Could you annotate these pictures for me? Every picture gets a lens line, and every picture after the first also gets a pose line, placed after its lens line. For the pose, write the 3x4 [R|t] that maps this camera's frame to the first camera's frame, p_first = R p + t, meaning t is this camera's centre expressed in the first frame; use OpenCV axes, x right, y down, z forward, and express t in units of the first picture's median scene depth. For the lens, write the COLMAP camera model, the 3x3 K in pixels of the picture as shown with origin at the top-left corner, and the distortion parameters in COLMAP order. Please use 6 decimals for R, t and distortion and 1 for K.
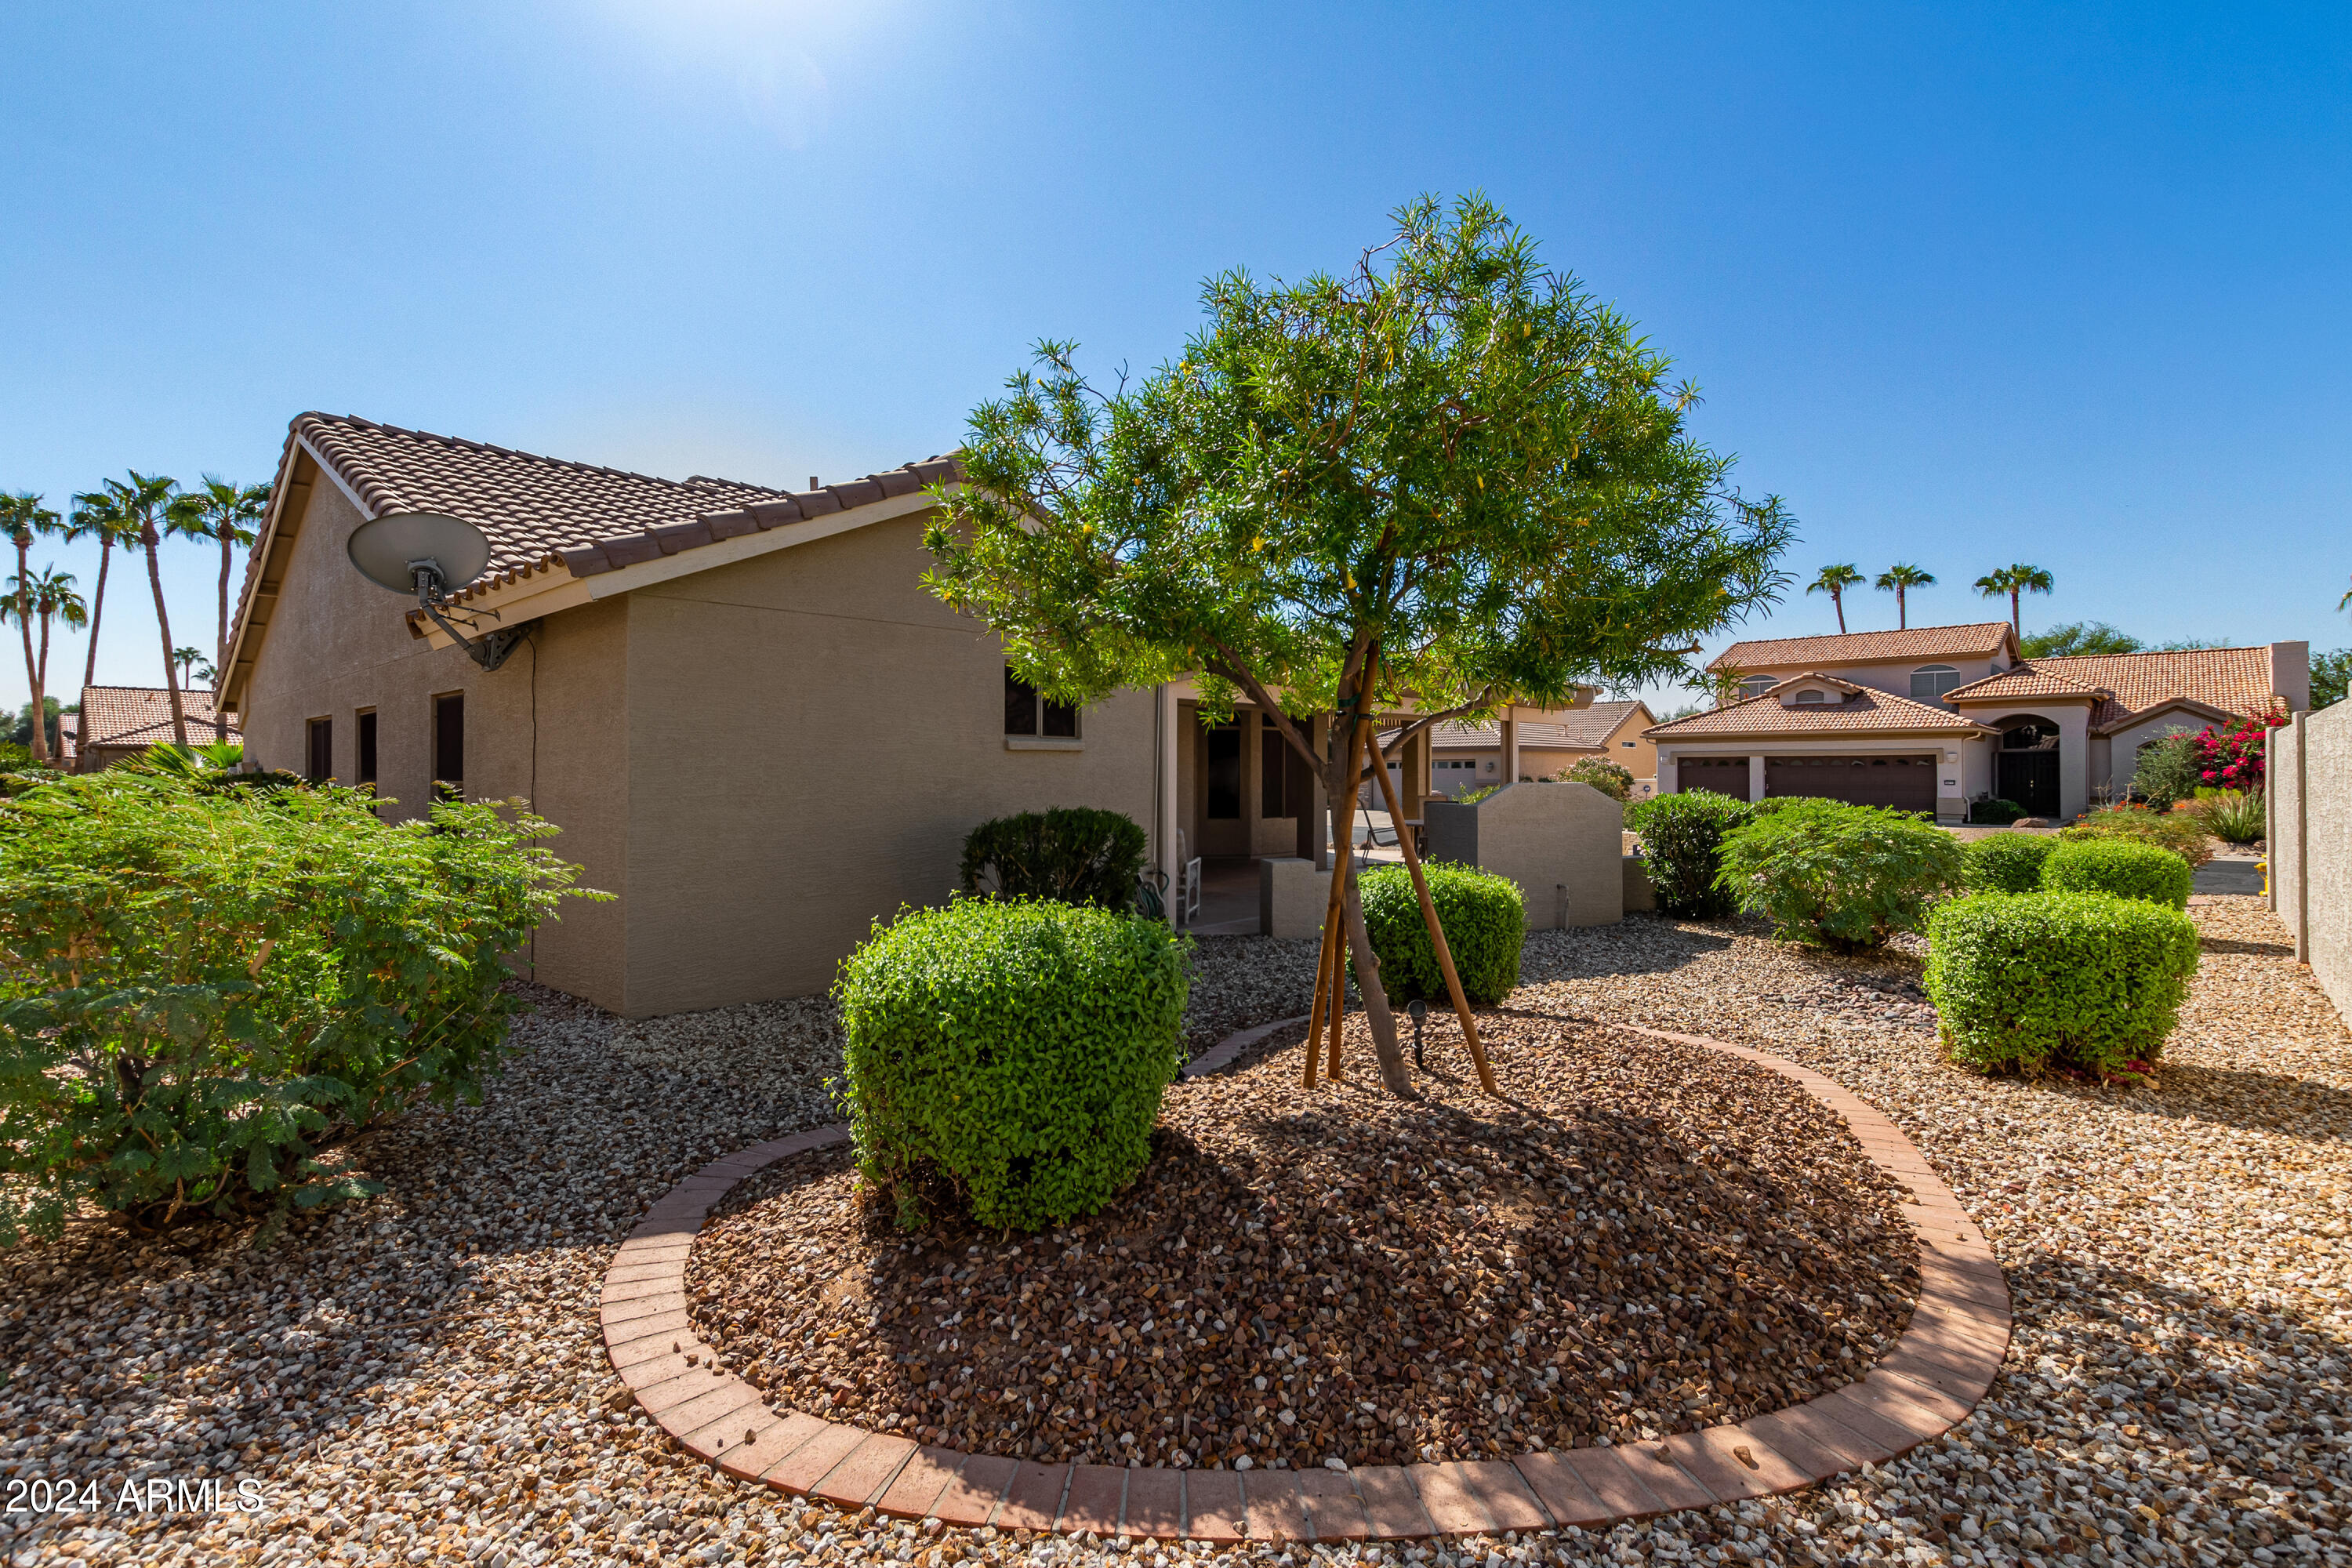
lens RADIAL K [[1093.8, 0, 1191.5], [0, 1093.8, 777.7], [0, 0, 1]] dist [0.001671, -0.000562]
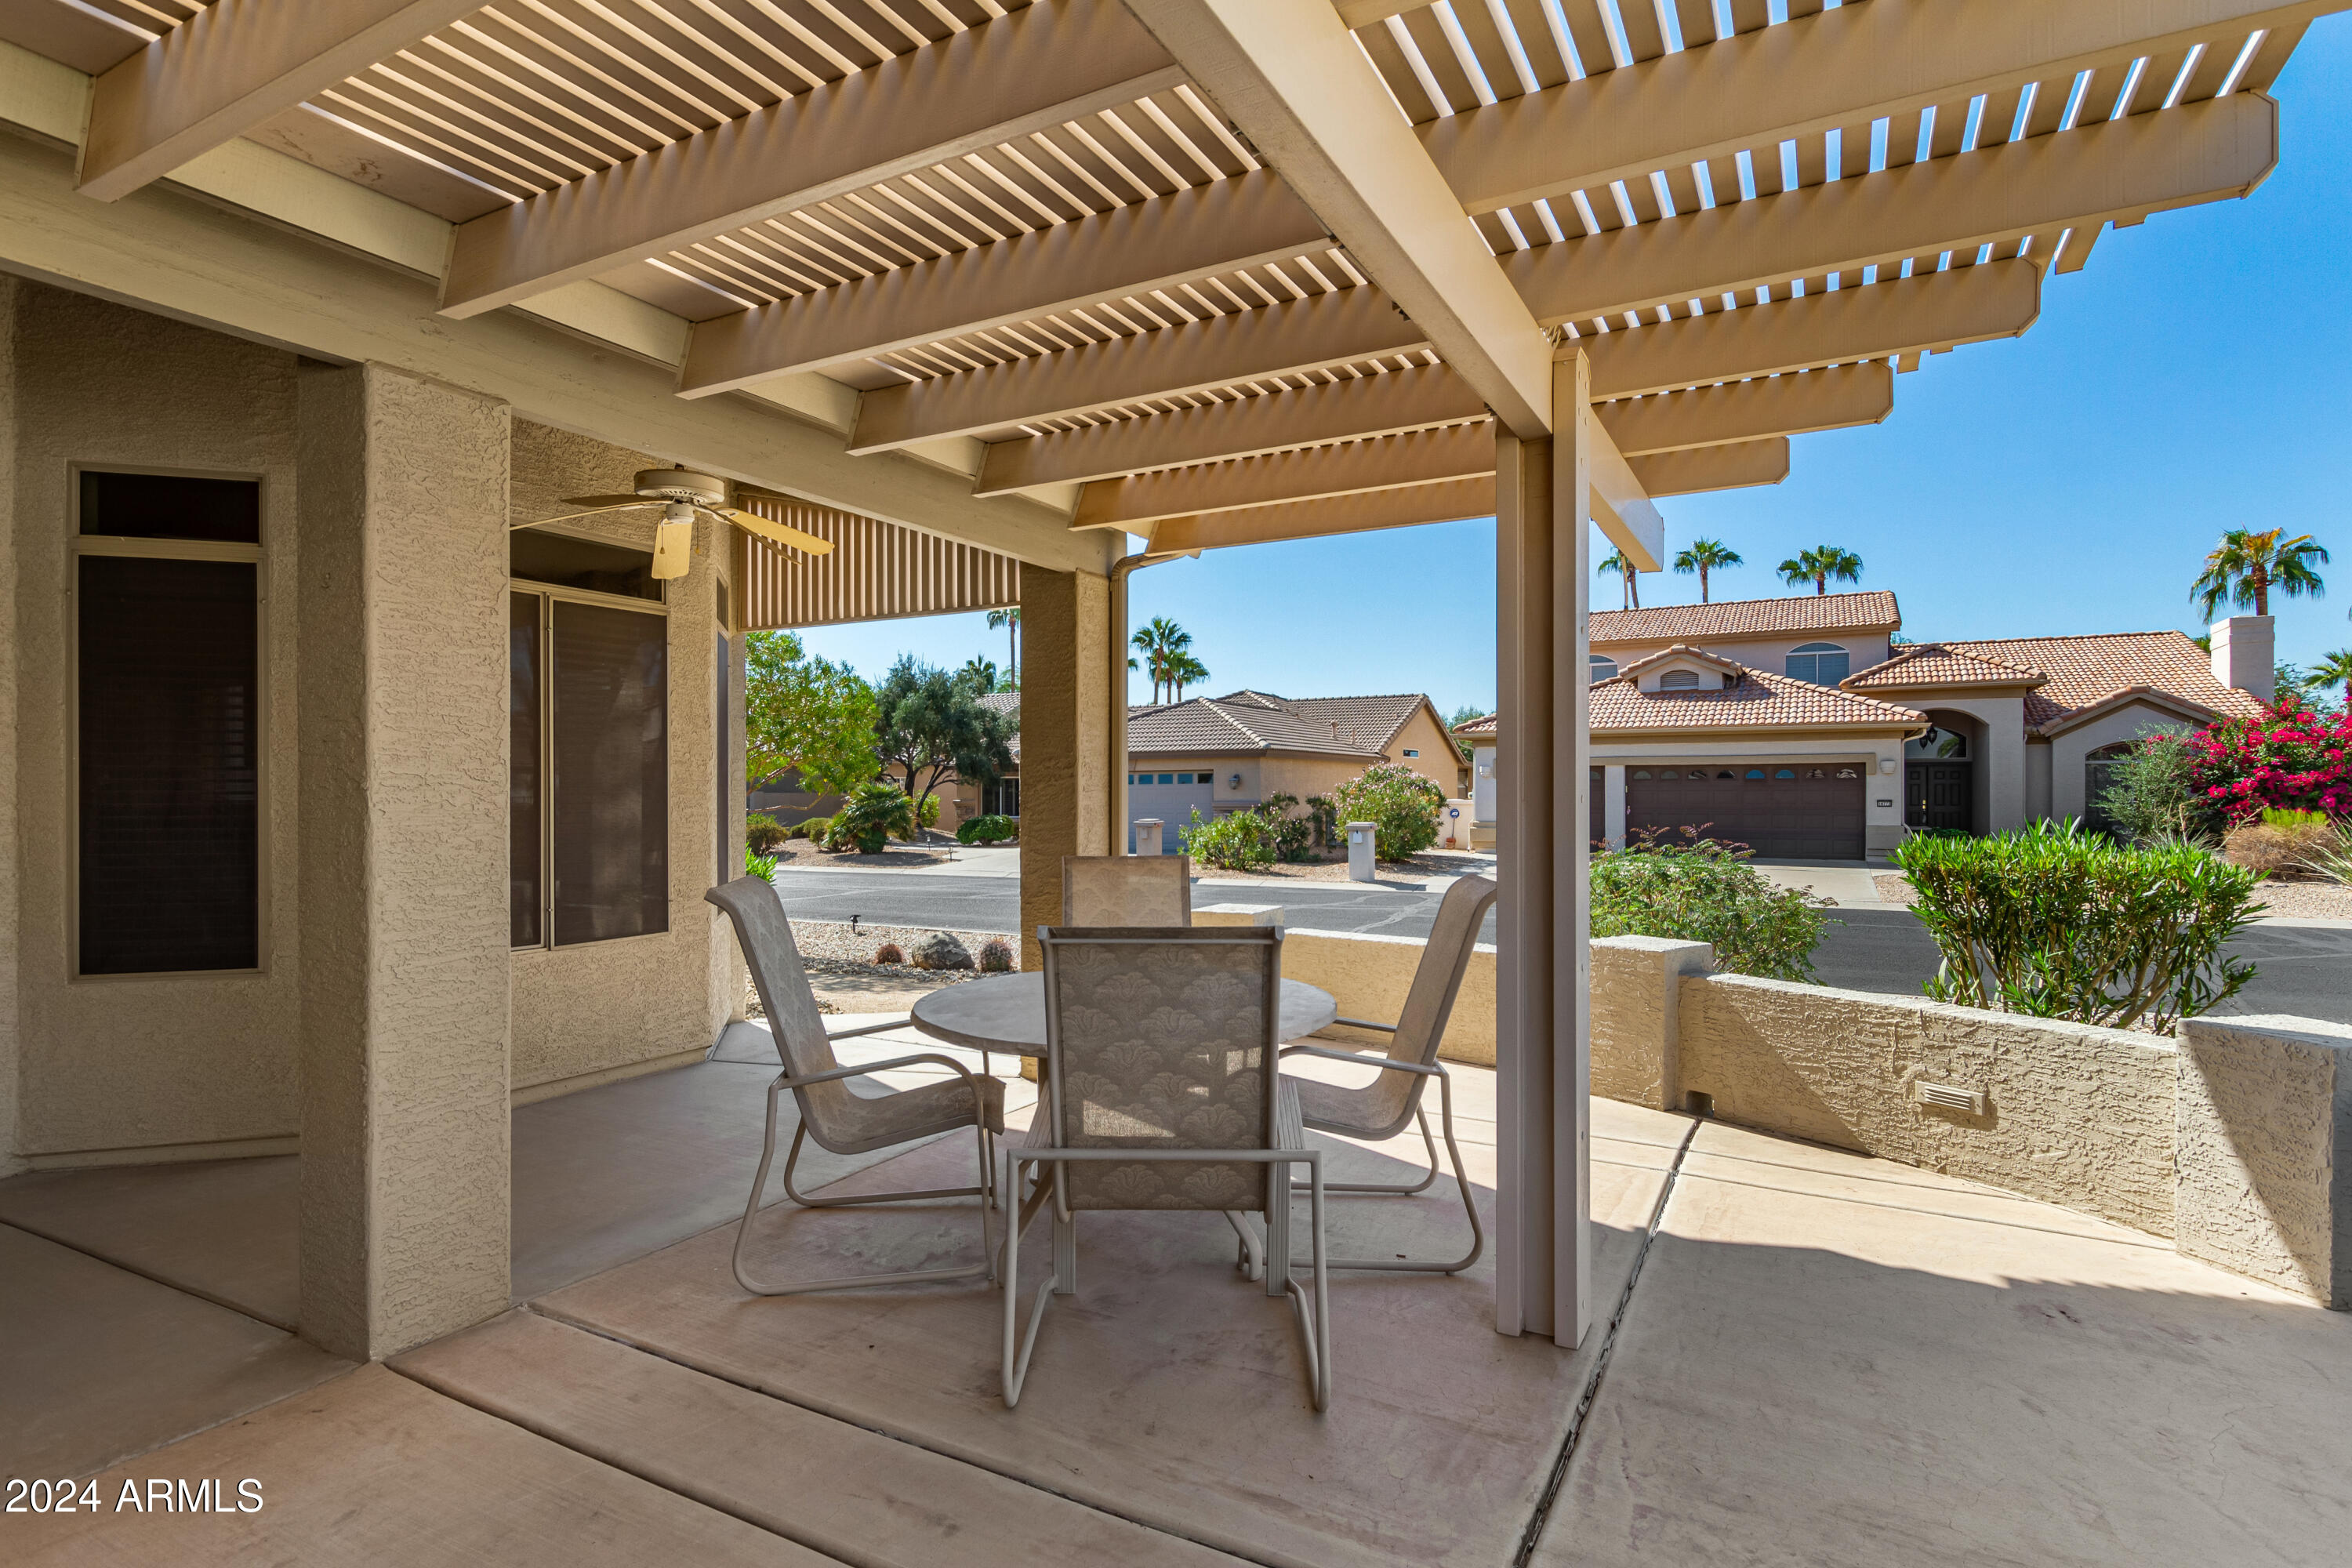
lens RADIAL K [[1193.1, 0, 1176.0], [0, 1193.1, 784.0], [0, 0, 1]] dist [0.000410, 0.000034]
pose [[0.976828, -0.000463, 0.214025, 0.094497], [0.001922, 0.999976, -0.006607, -0.003964], [-0.214017, 0.006866, 0.976806, 0.334004]]
